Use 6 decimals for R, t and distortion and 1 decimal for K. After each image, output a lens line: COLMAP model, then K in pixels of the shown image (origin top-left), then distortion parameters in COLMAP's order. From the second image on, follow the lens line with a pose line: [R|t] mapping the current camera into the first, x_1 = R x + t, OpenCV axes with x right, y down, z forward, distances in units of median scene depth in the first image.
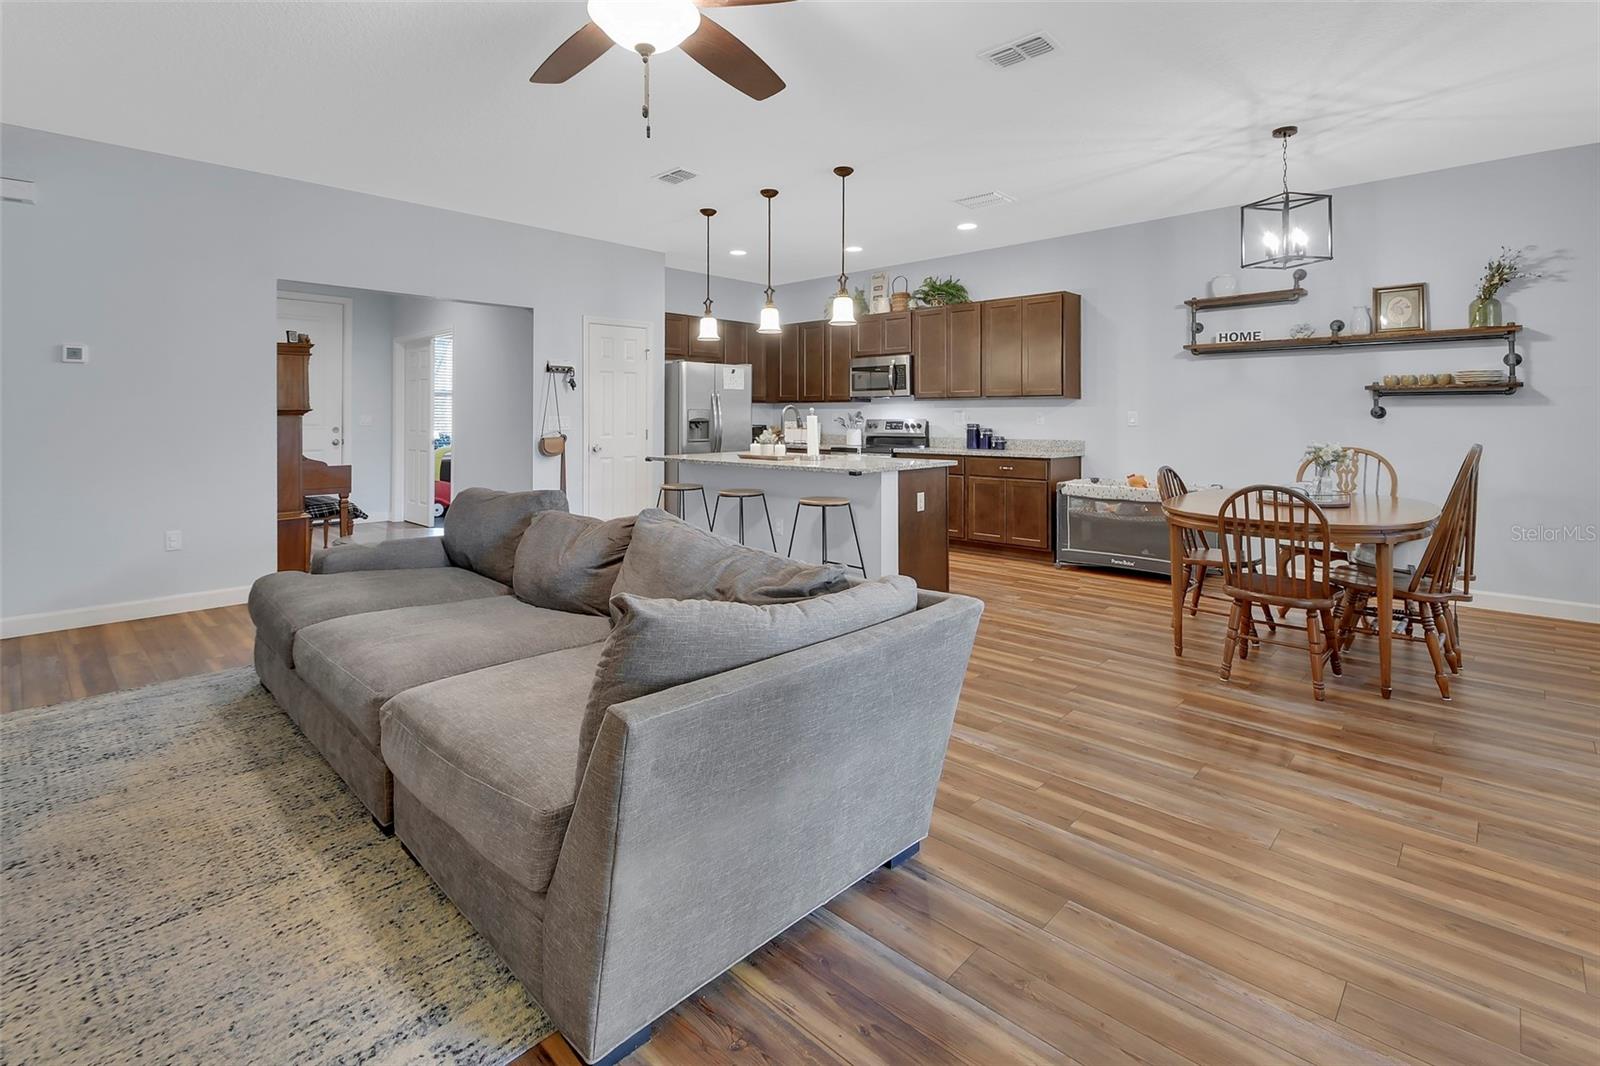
lens RADIAL K [[739.7, 0, 764.6], [0, 739.7, 426.4], [0, 0, 1]] dist [0.010002, -0.000755]
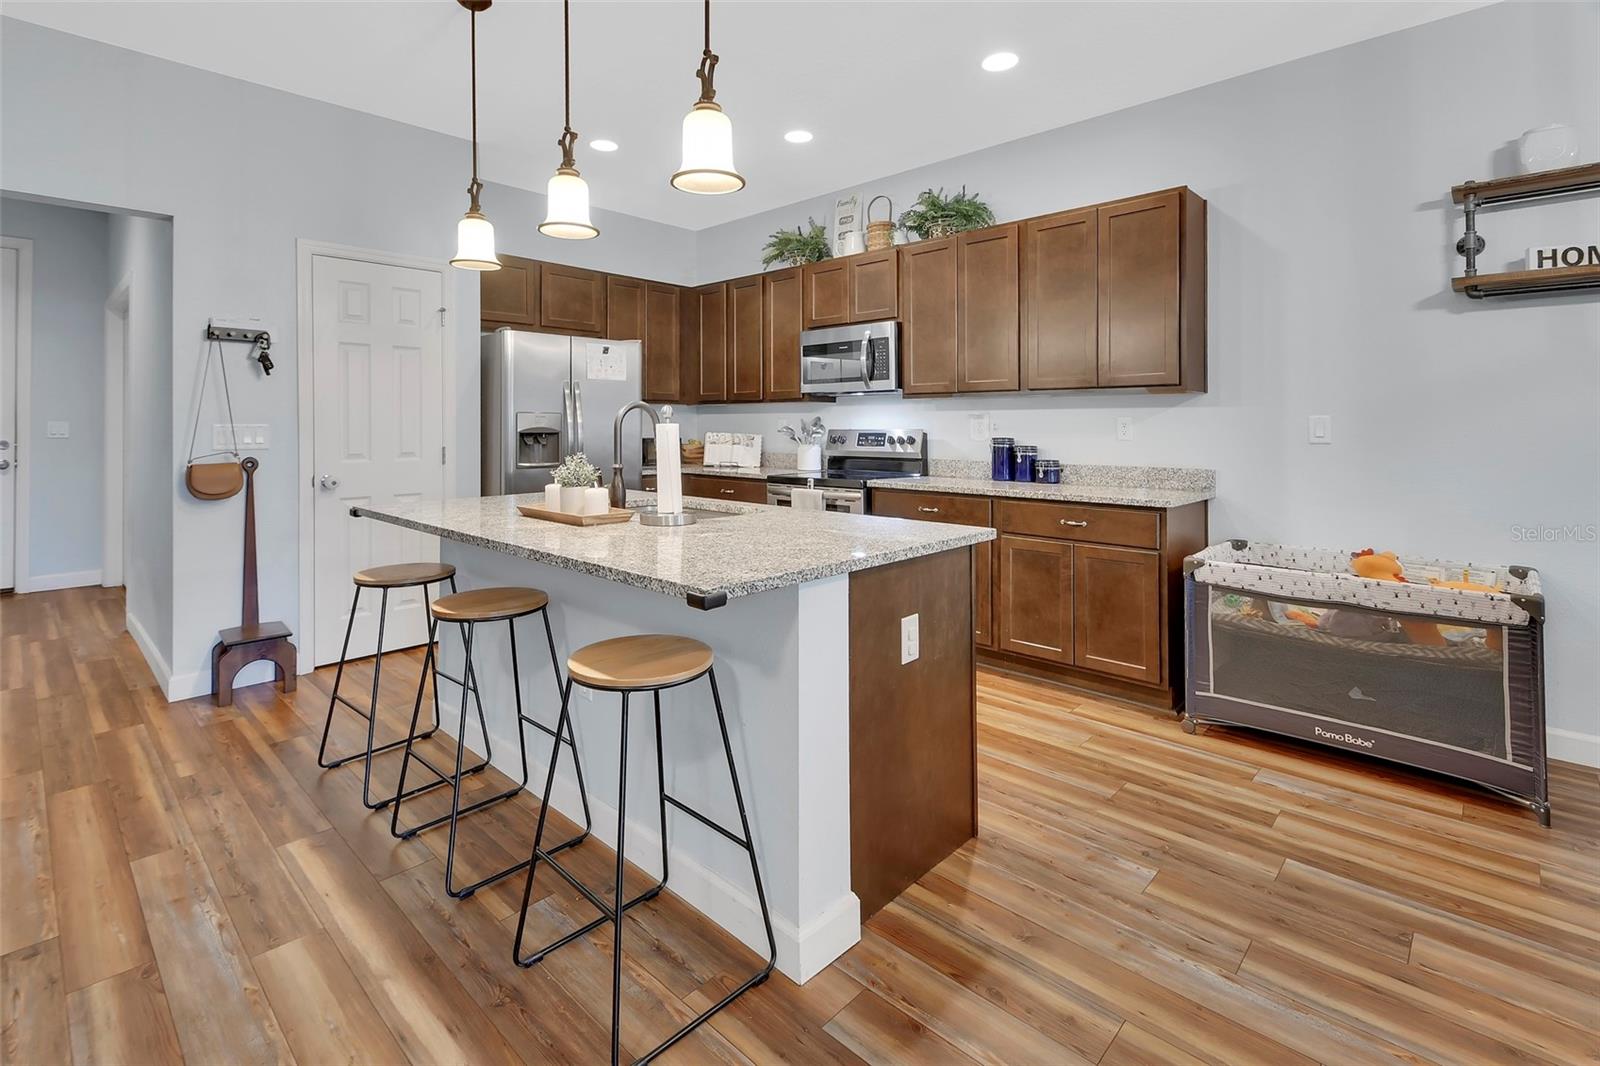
lens RADIAL K [[739.7, 0, 776.8], [0, 739.7, 420.7], [0, 0, 1]] dist [0.010002, -0.000755]
pose [[0.999806, 0.000691, 0.019701, 0.098595], [-0.000308, 0.999810, -0.019471, -0.005847], [-0.019711, 0.019462, 0.999616, 0.451207]]
